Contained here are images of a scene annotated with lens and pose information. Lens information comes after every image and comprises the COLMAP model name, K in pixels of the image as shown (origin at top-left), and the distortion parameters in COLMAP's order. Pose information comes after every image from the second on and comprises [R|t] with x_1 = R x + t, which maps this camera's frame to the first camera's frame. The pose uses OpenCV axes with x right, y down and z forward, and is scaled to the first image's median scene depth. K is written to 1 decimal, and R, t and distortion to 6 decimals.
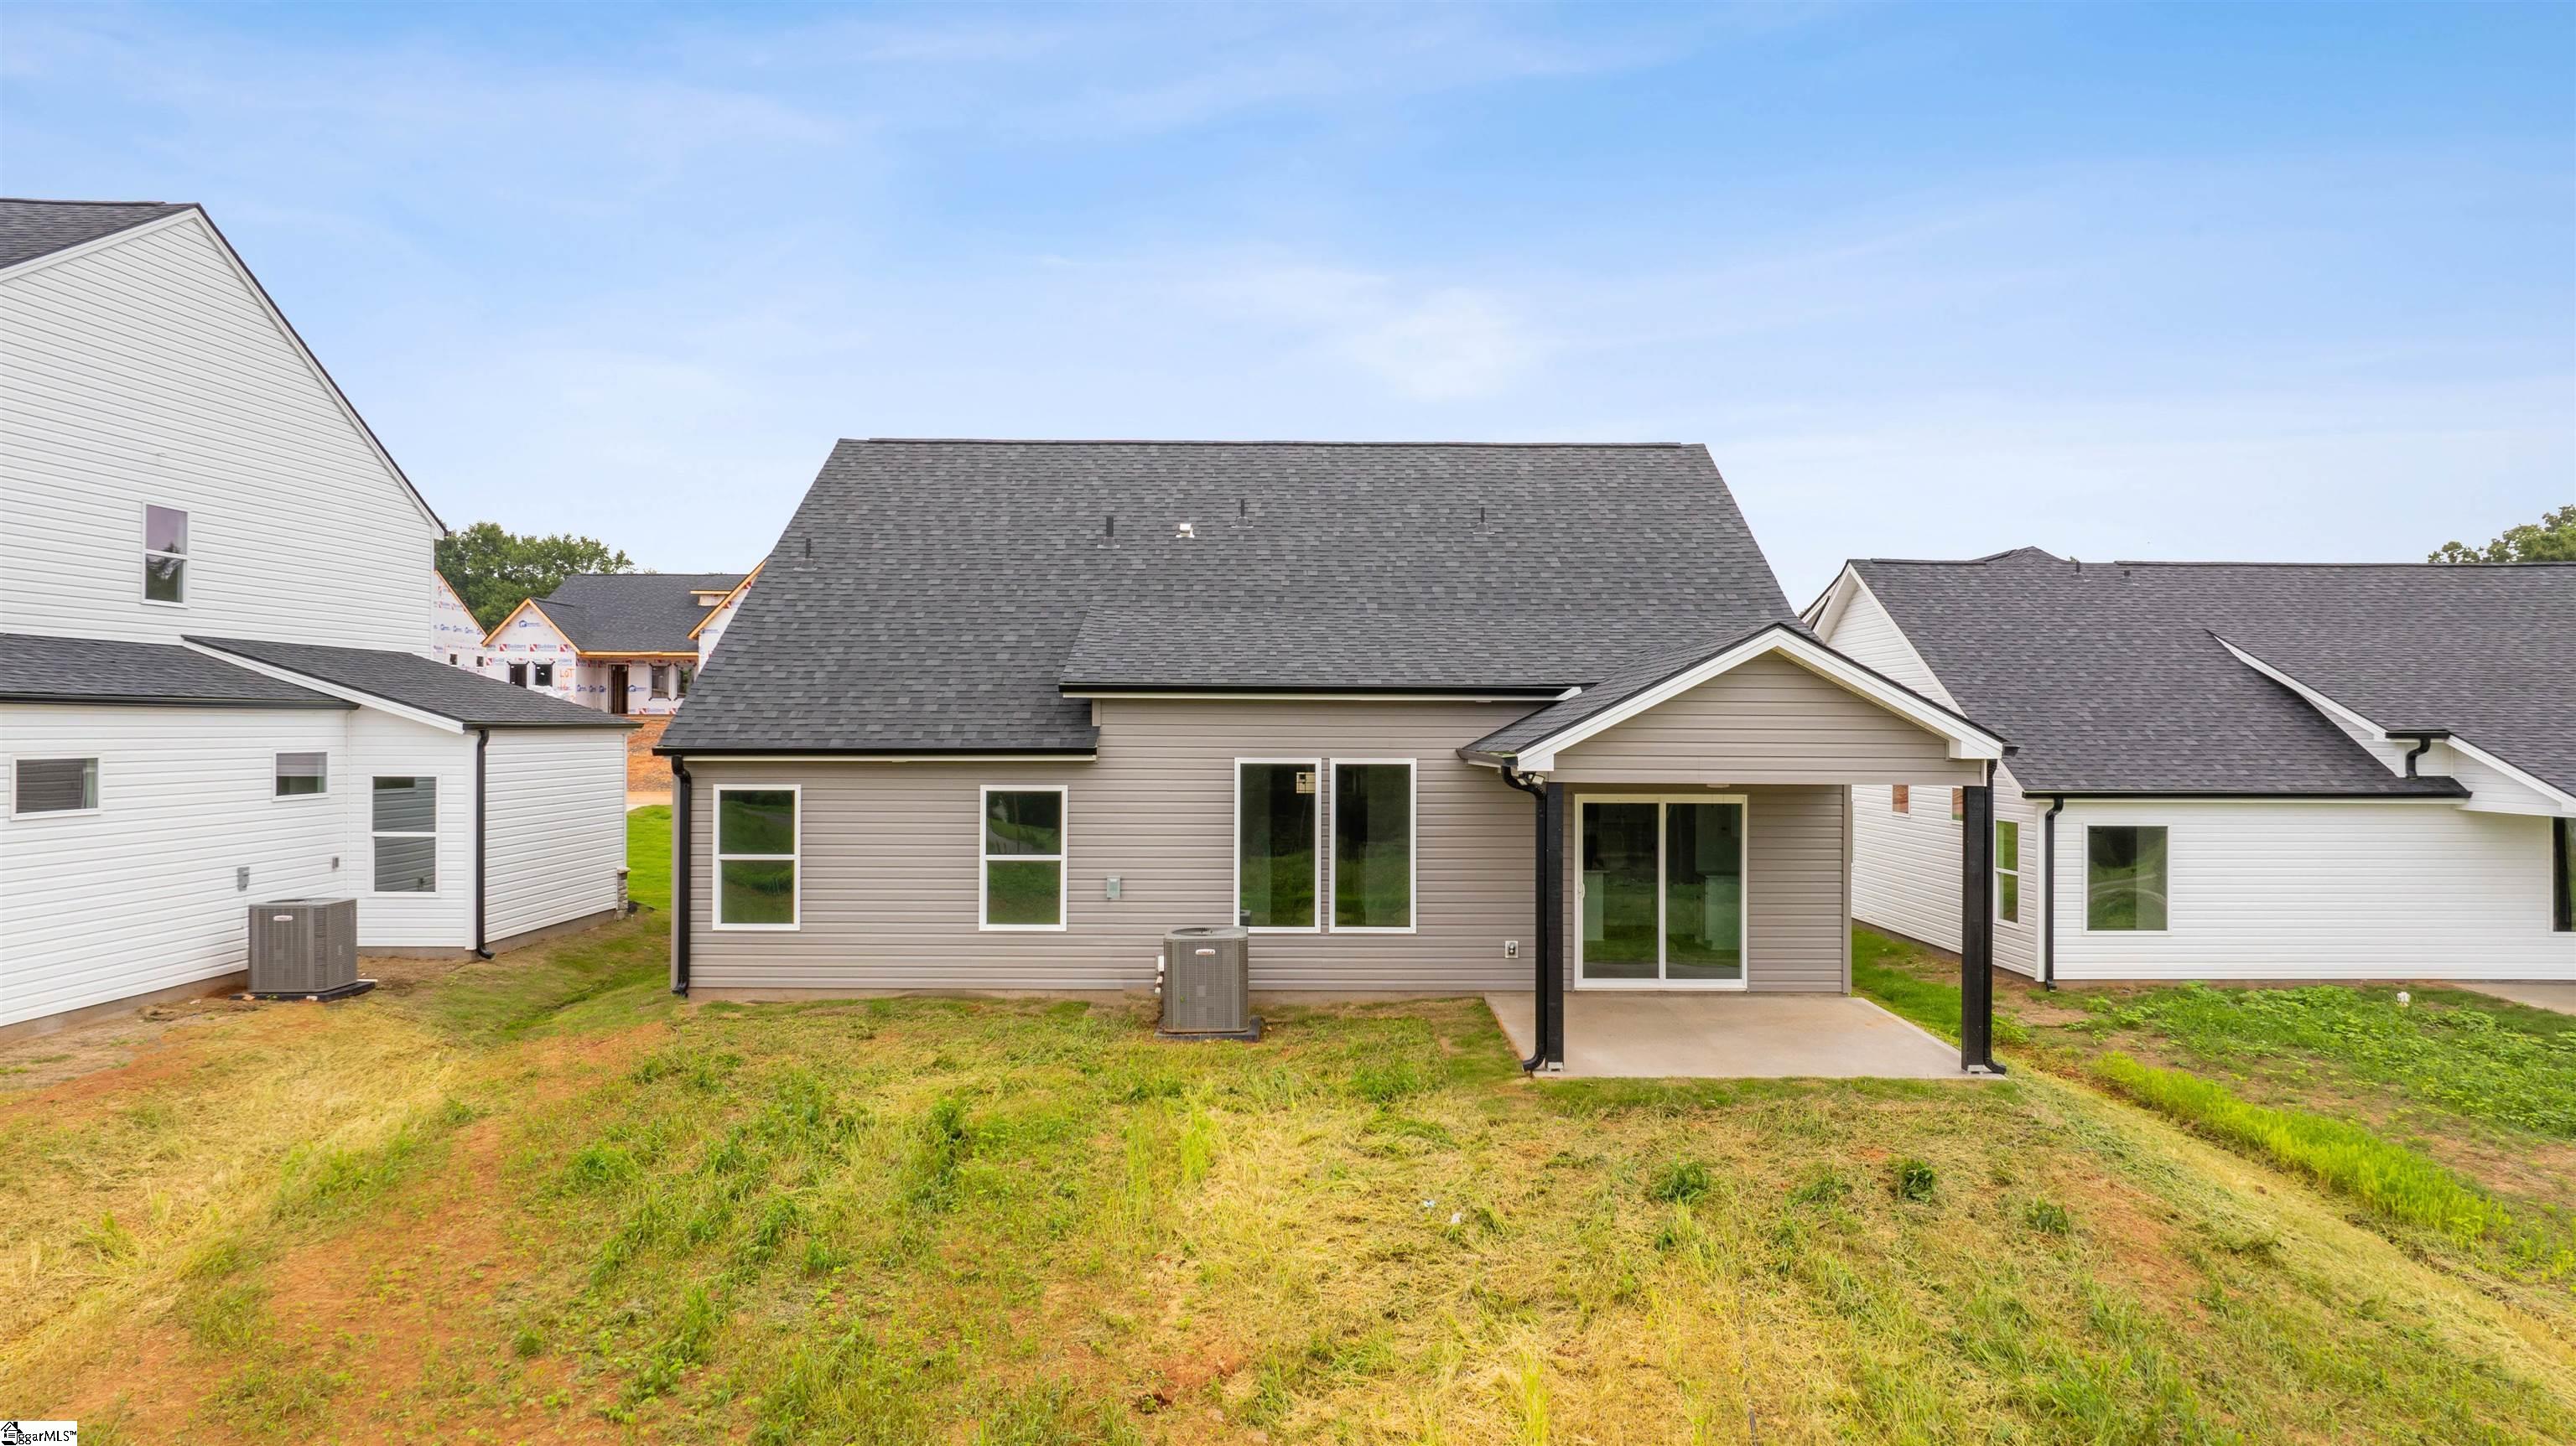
lens RADIAL K [[1765.3, 0, 1288.0], [0, 1765.3, 723.0], [0, 0, 1]] dist [-0.008168, -0.001422]
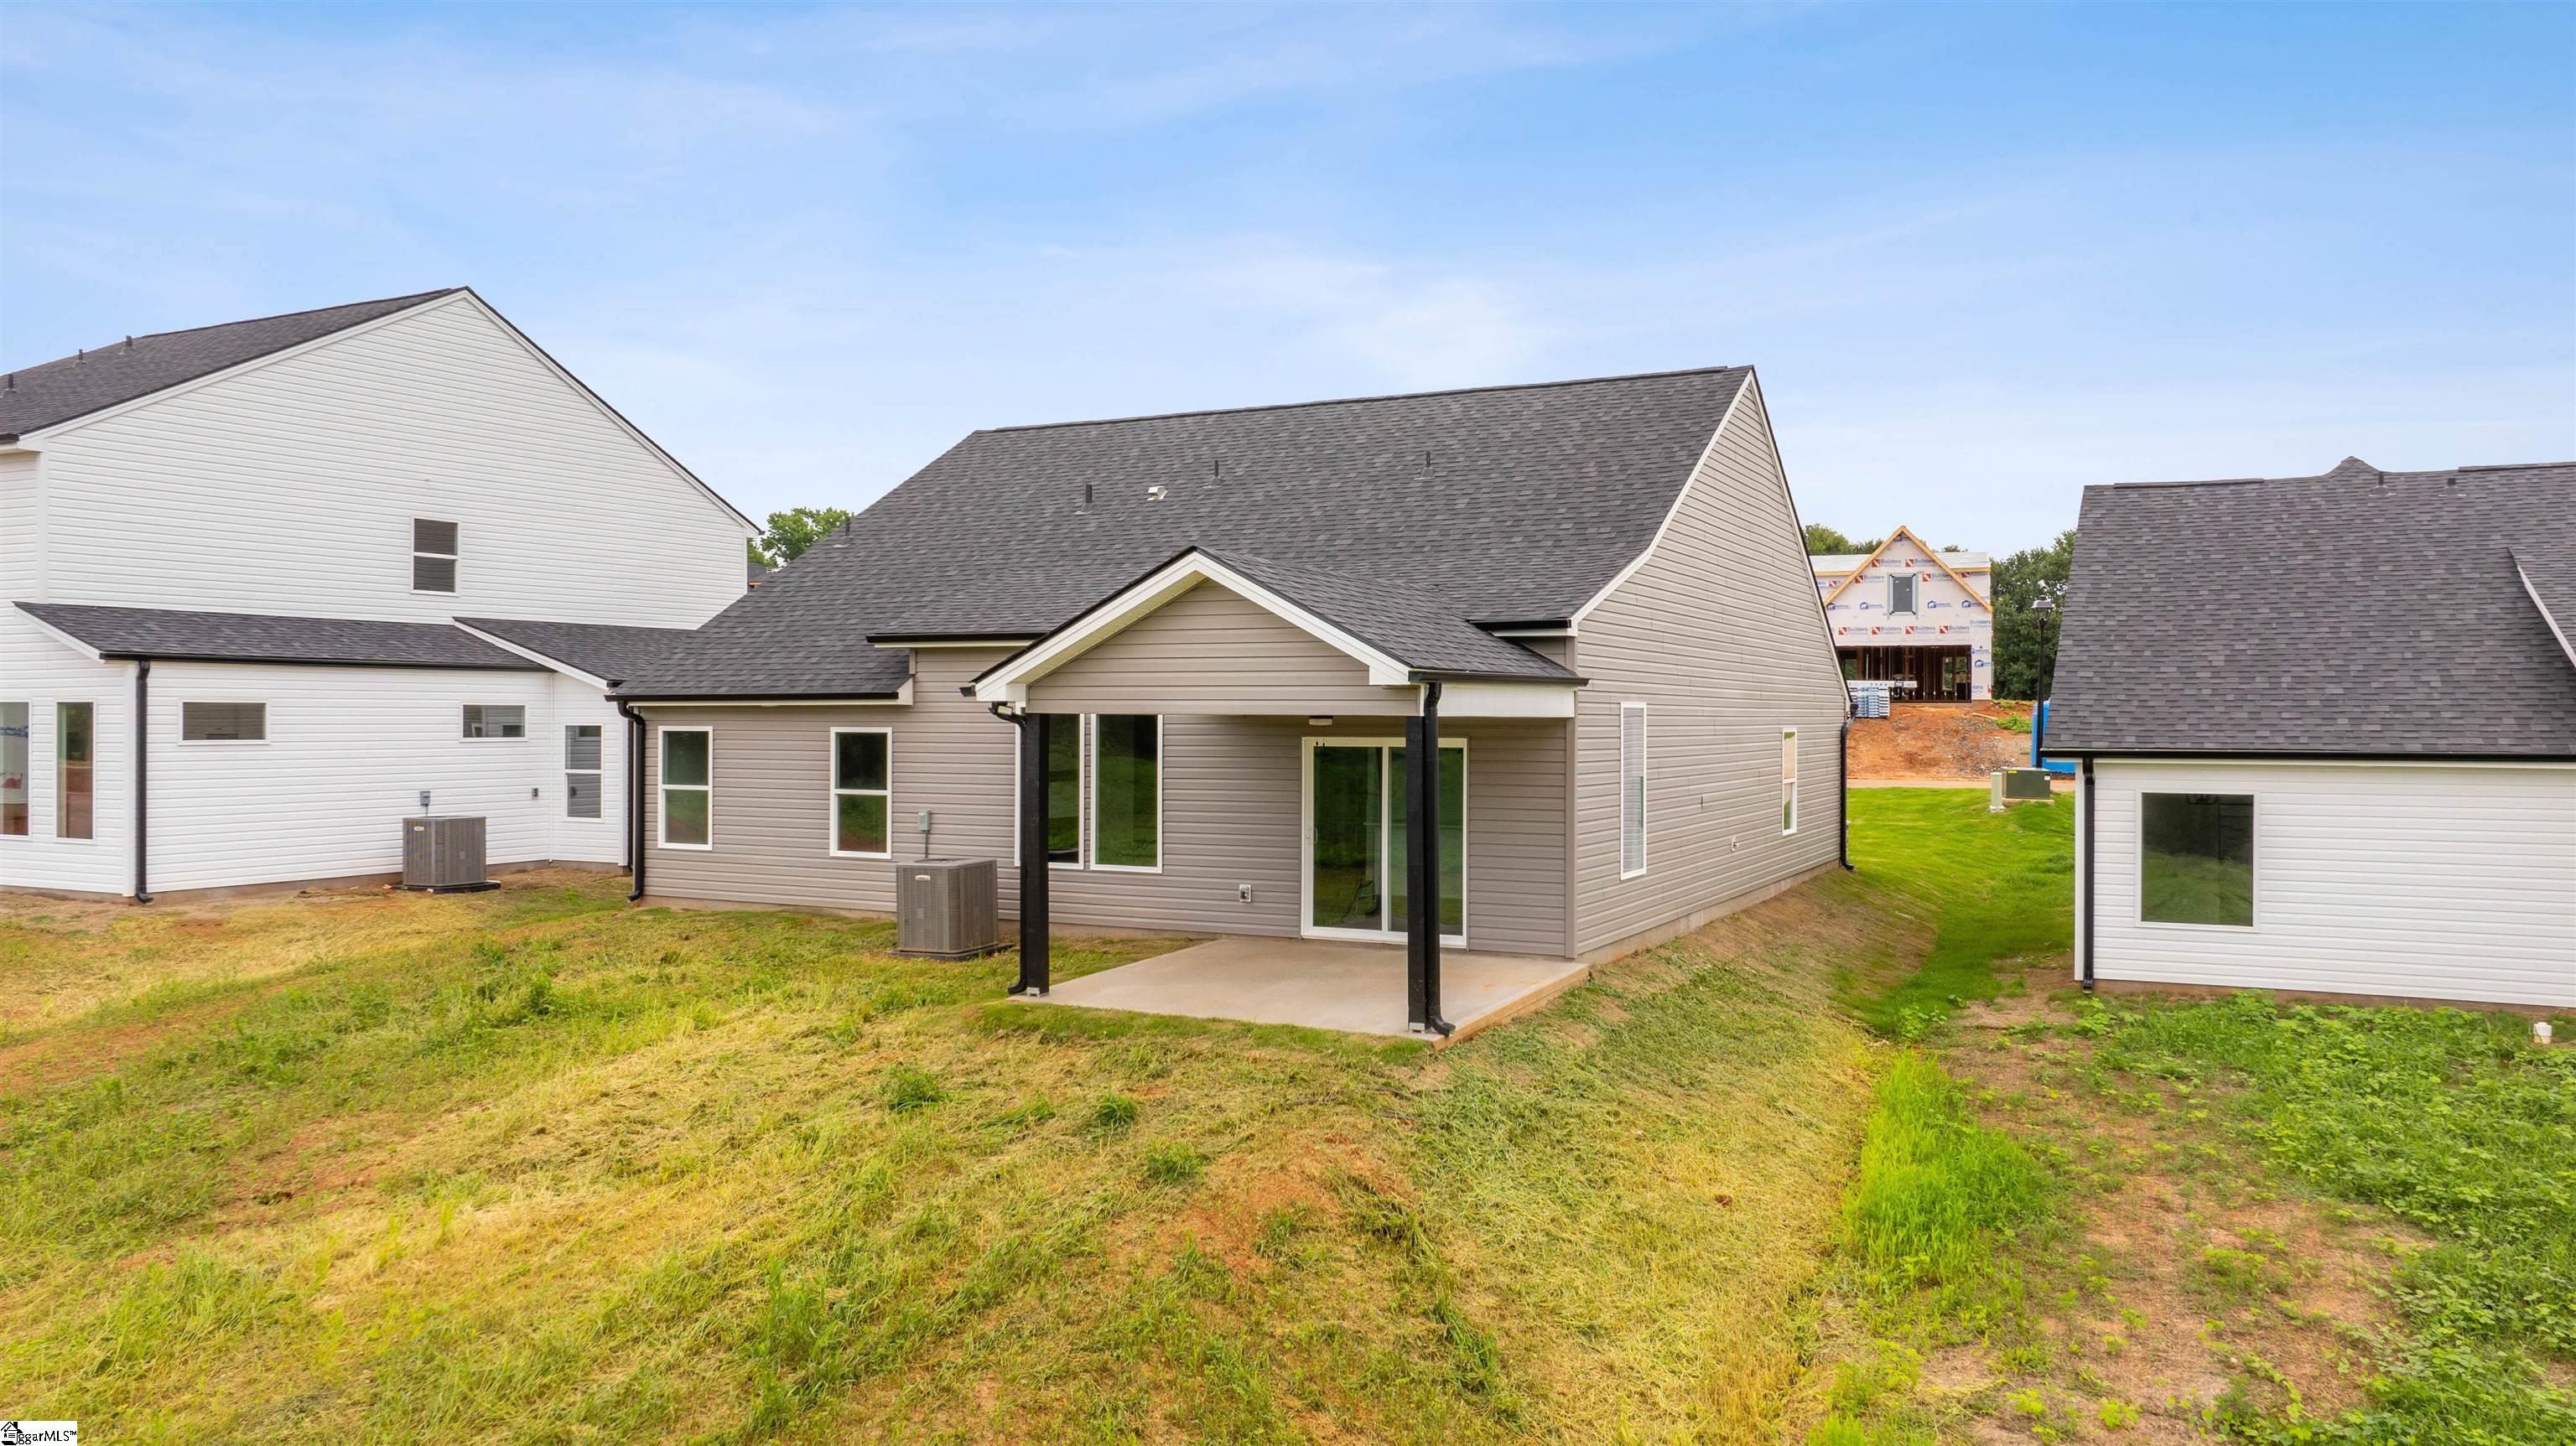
lens RADIAL K [[1765.3, 0, 1288.0], [0, 1765.3, 723.0], [0, 0, 1]] dist [-0.008168, -0.001422]
pose [[0.891476, 0.000331, -0.453068, 0.596044], [0.001150, 0.999995, 0.002993, 0.029522], [0.453067, -0.003189, 0.891471, 0.126650]]
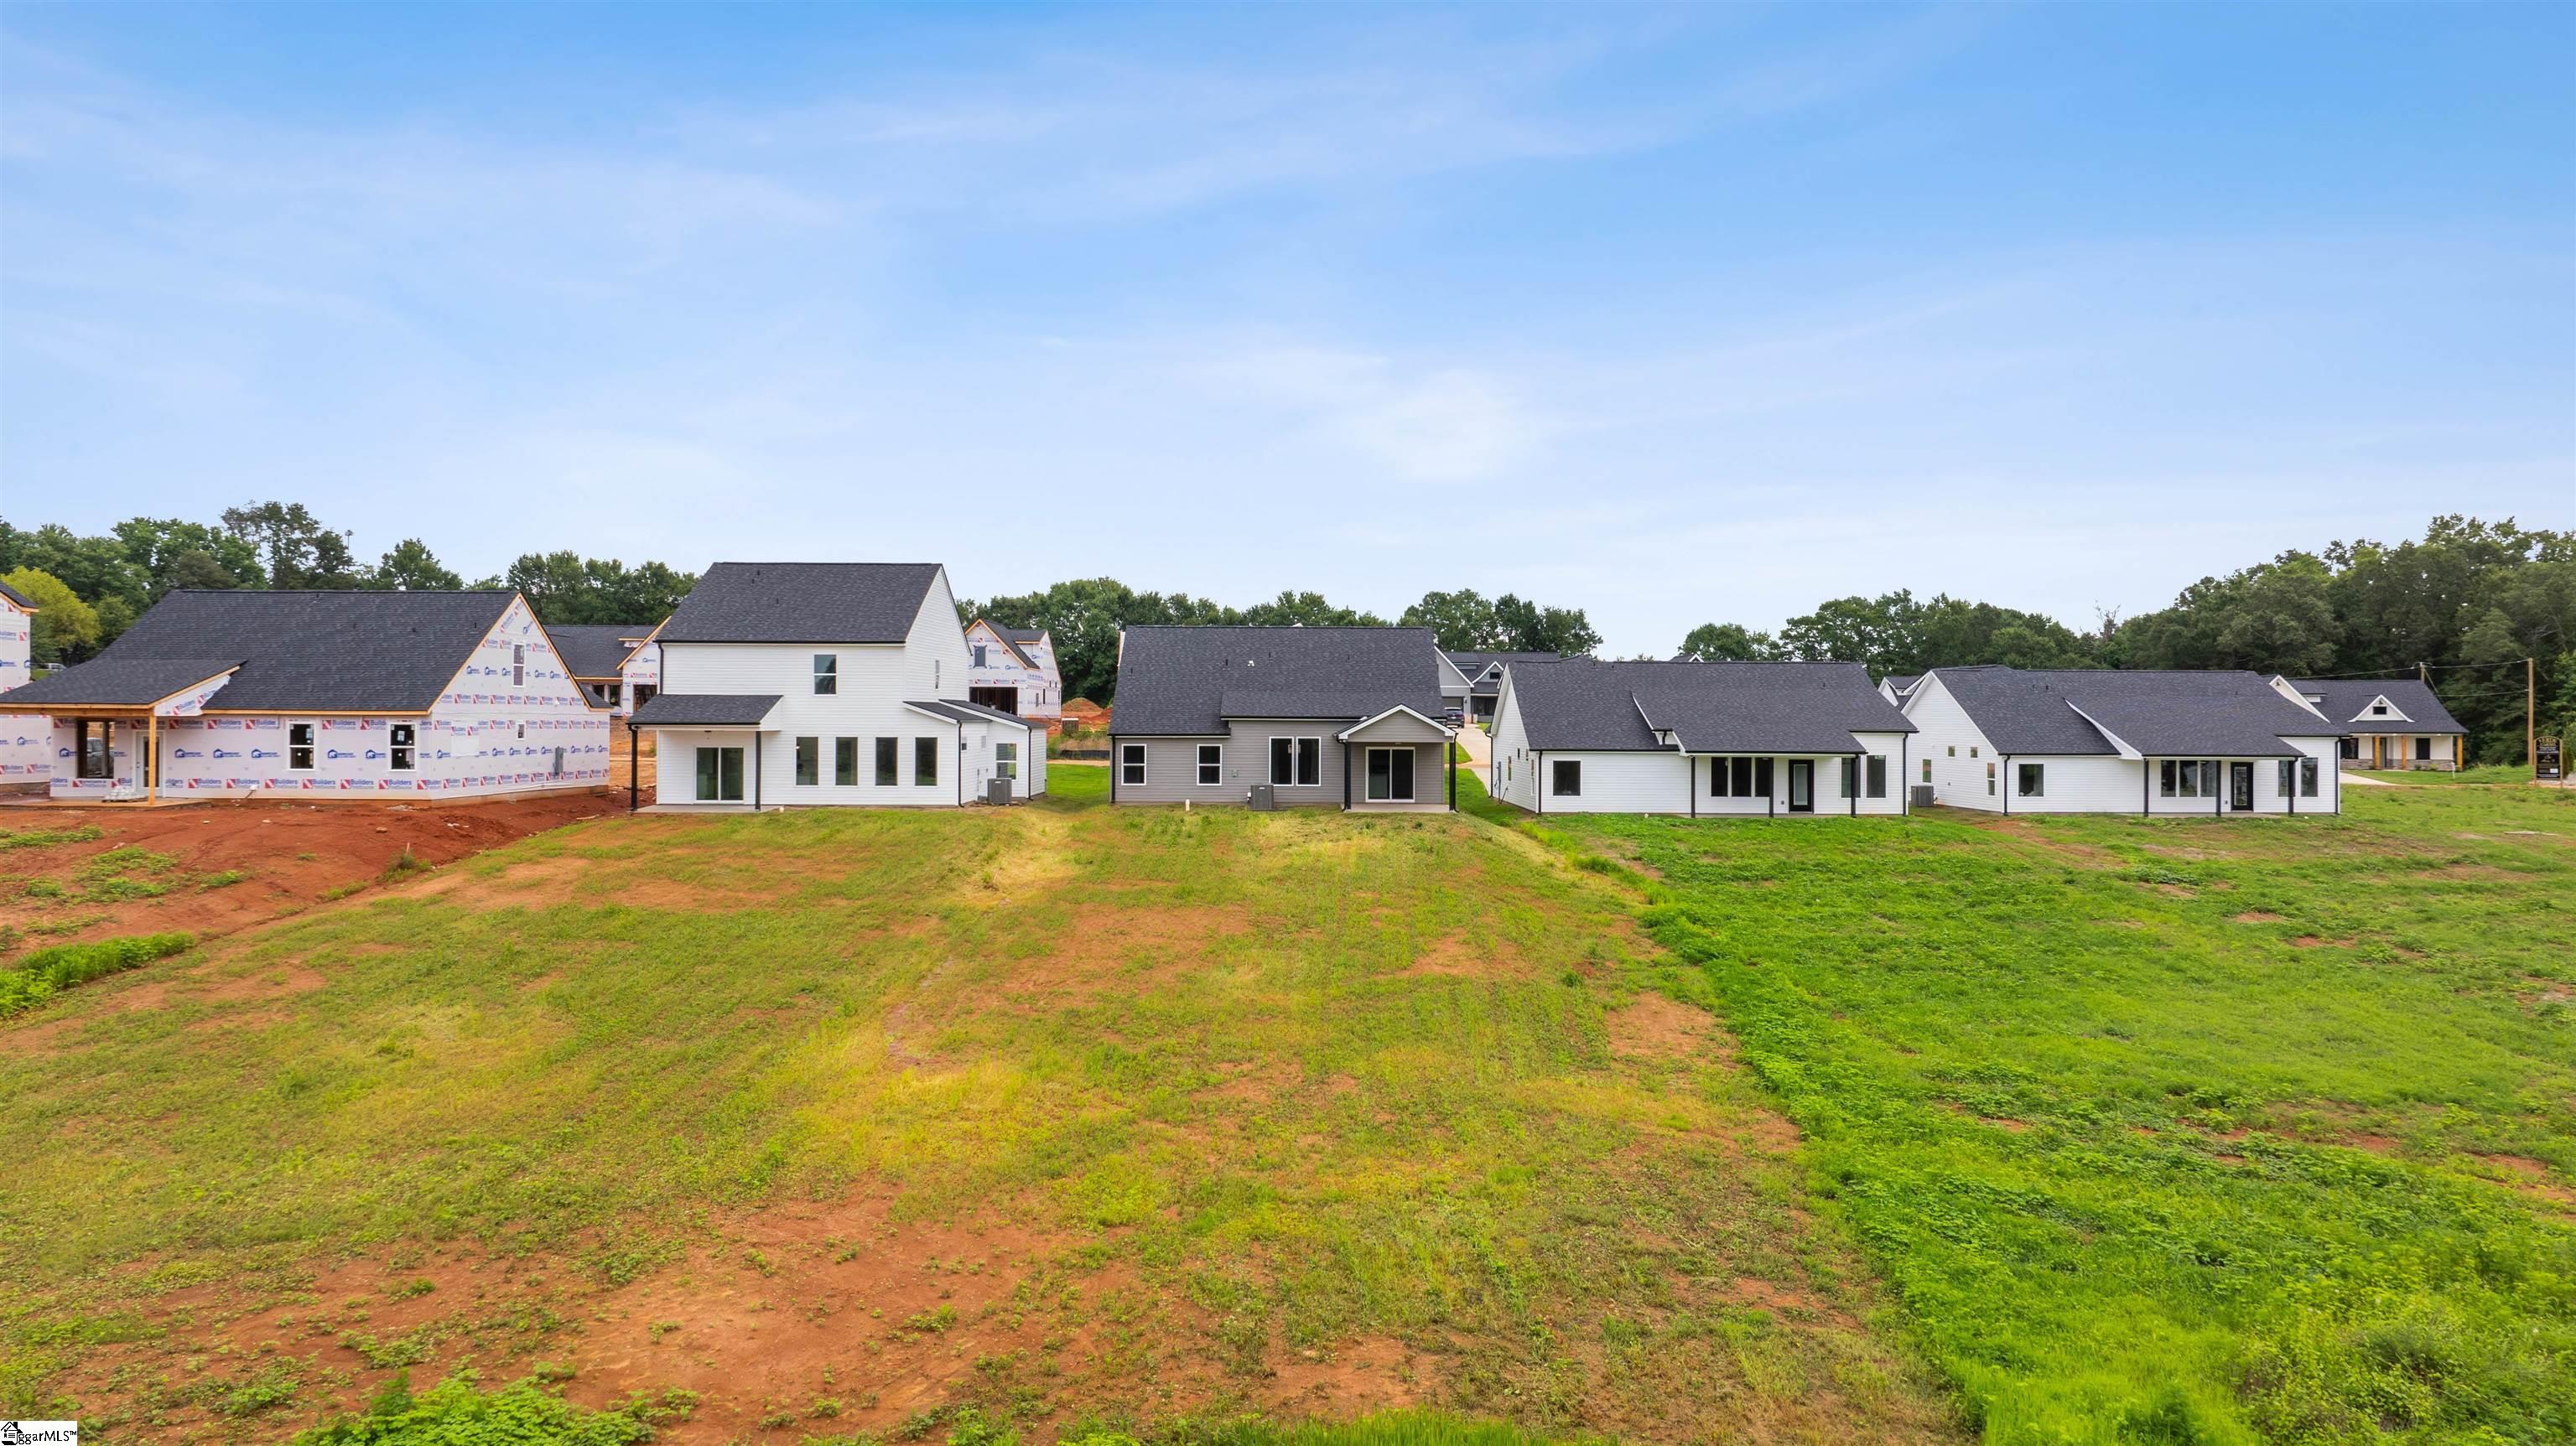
lens RADIAL K [[1765.3, 0, 1288.0], [0, 1765.3, 723.0], [0, 0, 1]] dist [-0.008168, -0.001422]
pose [[0.999996, 0.000770, 0.002897, -0.003153], [-0.000782, 0.999992, 0.003856, -0.021705], [-0.002894, -0.003859, 0.999988, -2.533070]]
